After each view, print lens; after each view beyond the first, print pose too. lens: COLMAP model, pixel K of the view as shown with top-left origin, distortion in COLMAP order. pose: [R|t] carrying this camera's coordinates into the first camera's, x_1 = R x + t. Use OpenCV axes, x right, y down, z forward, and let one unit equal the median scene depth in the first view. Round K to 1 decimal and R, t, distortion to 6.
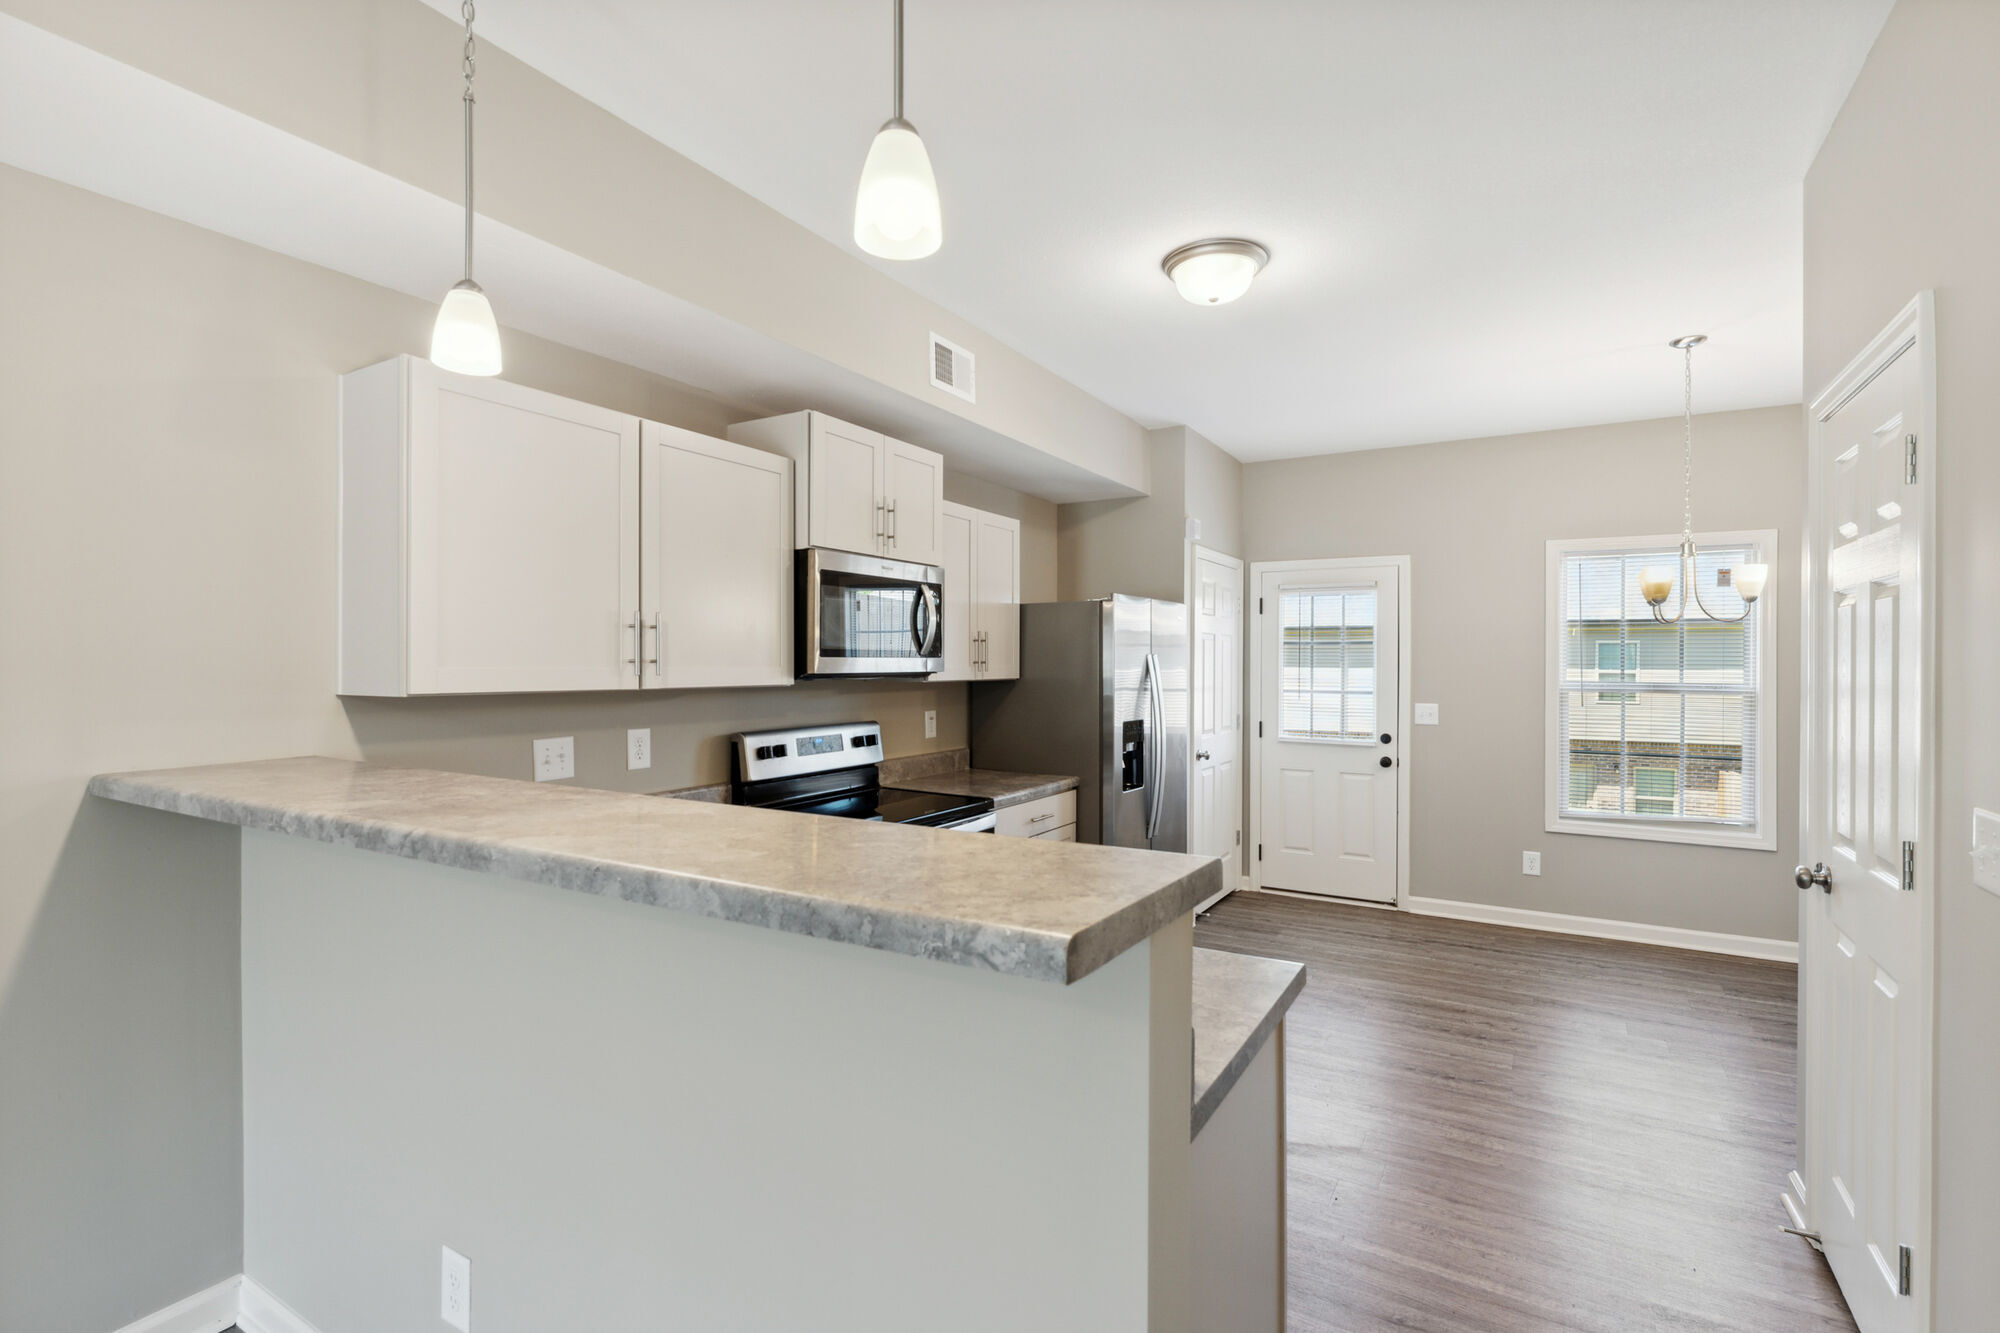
lens RADIAL K [[920.4, 0, 1012.8], [0, 920.4, 663.5], [0, 0, 1]] dist [-0.004950, 0.001137]
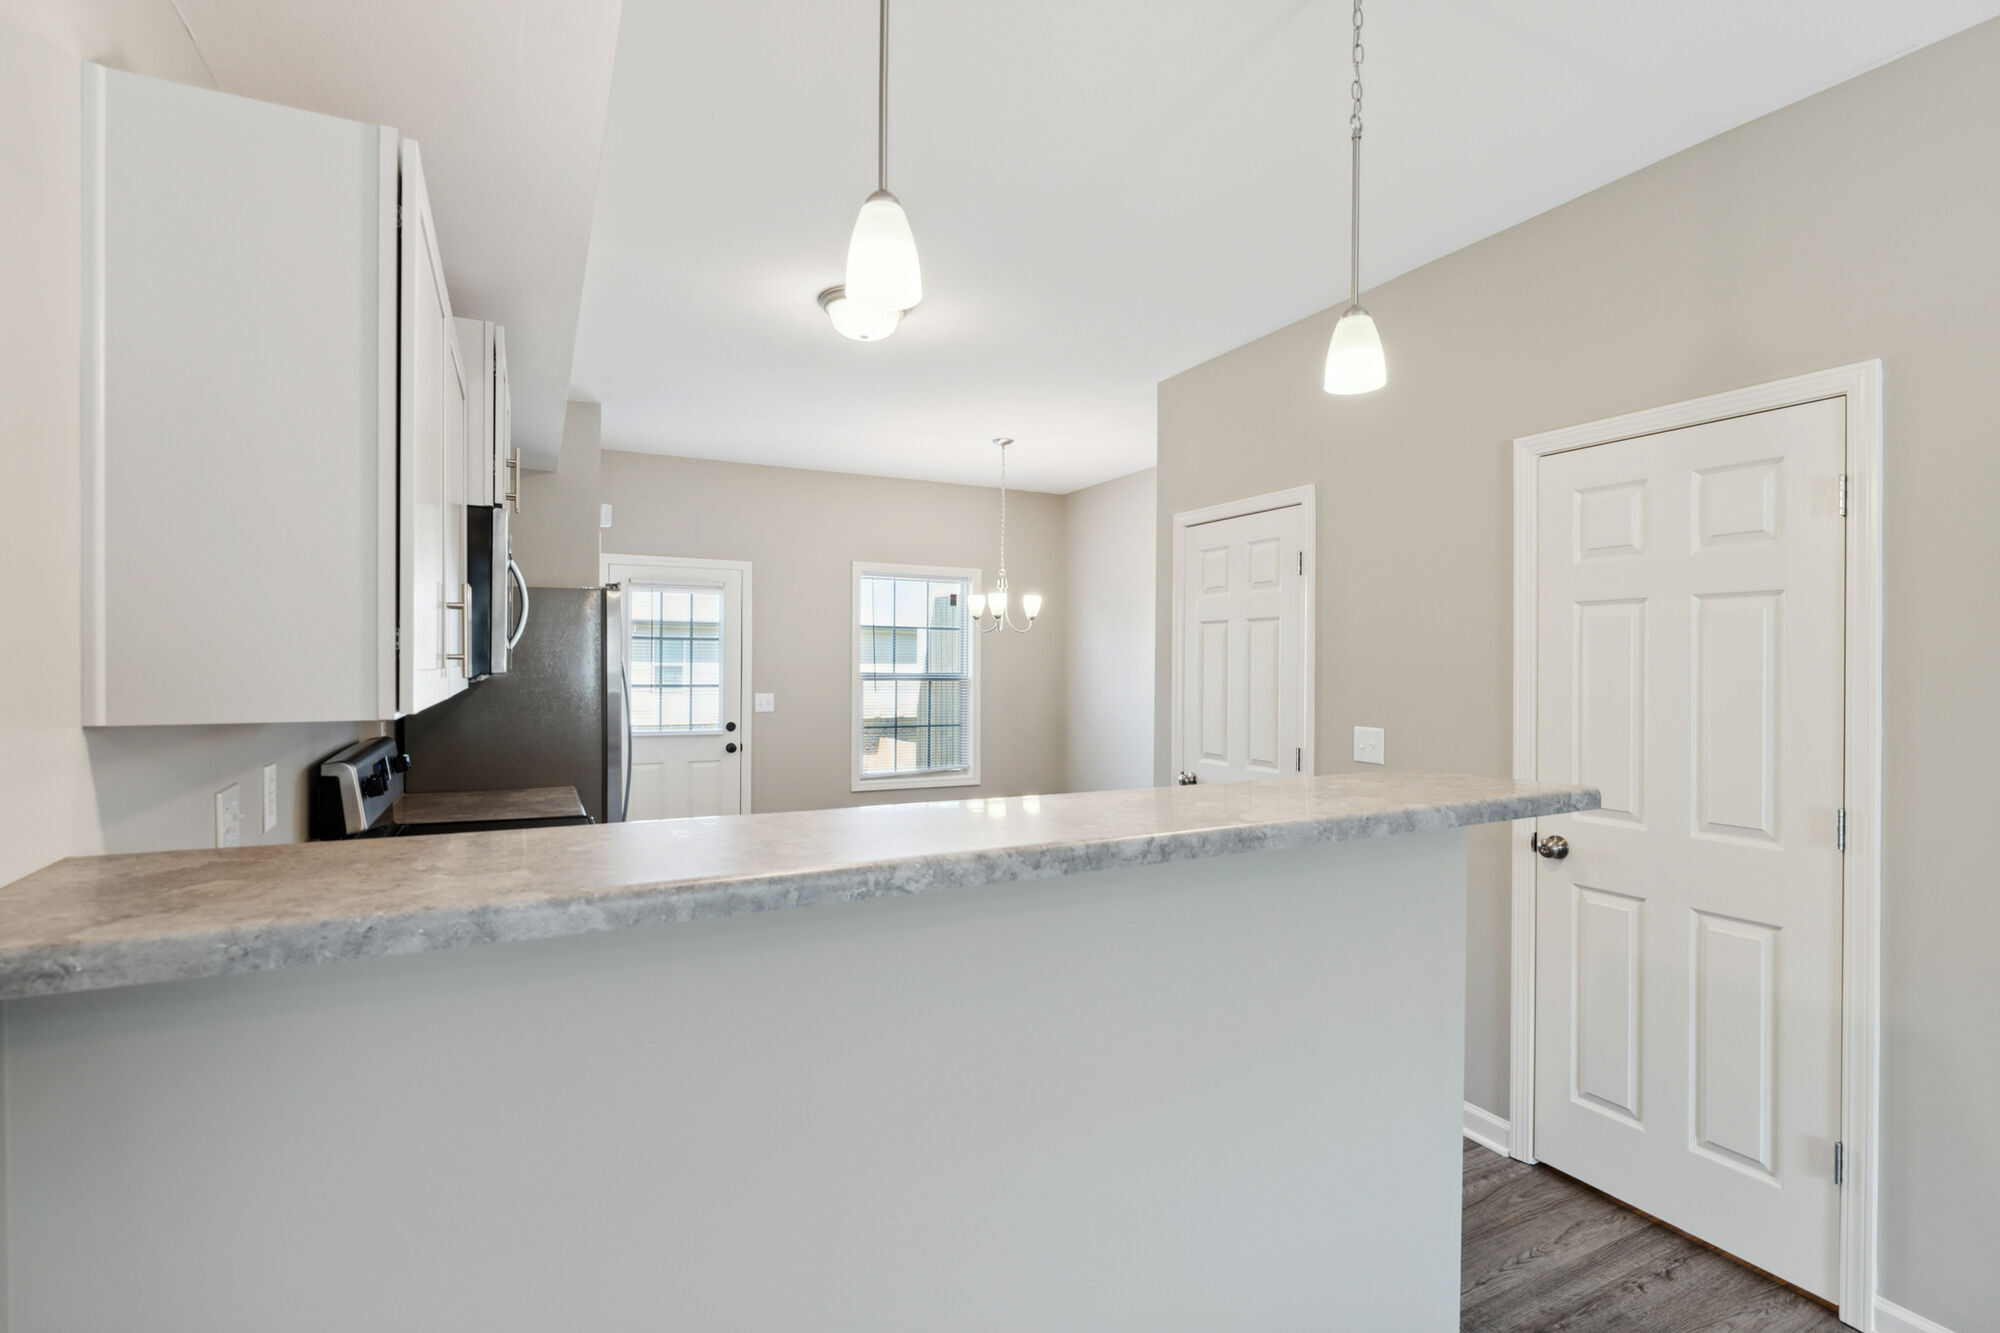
lens RADIAL K [[920.4, 0, 985.0], [0, 920.4, 663.6], [0, 0, 1]] dist [-0.004950, 0.001137]
pose [[0.548861, -0.002168, 0.835911, -0.407871], [-0.004118, 0.999977, 0.005298, -0.001127], [-0.835904, -0.006350, 0.548840, 0.160556]]
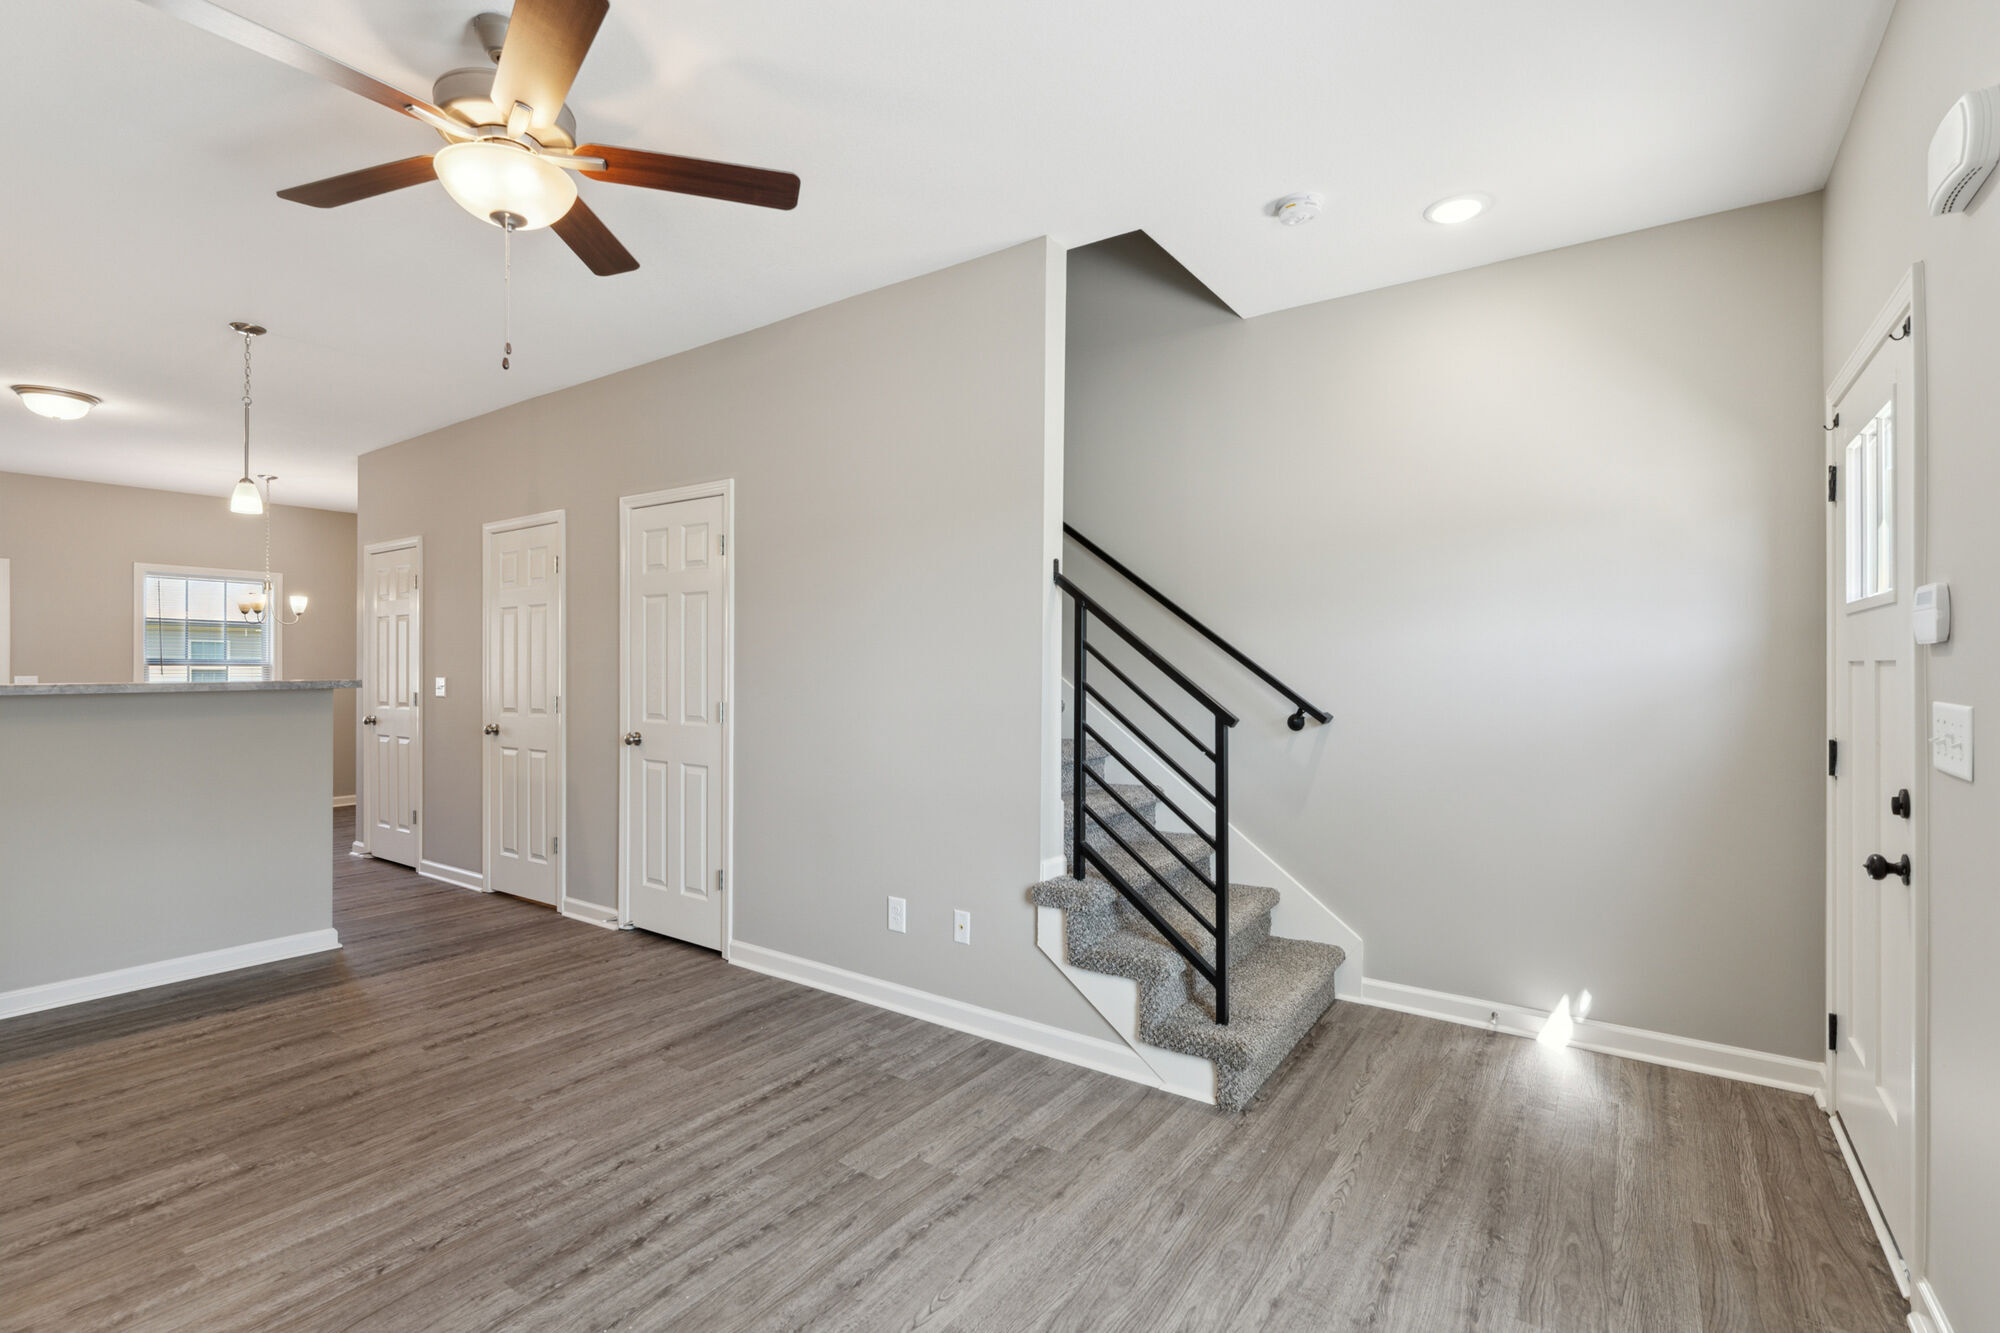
lens RADIAL K [[920.4, 0, 978.5], [0, 920.4, 671.5], [0, 0, 1]] dist [-0.004950, 0.001137]
pose [[0.100119, -0.004998, 0.994963, -0.786061], [-0.001478, 0.999986, 0.005172, 0.032749], [-0.994974, -0.001989, 0.100110, -0.511137]]
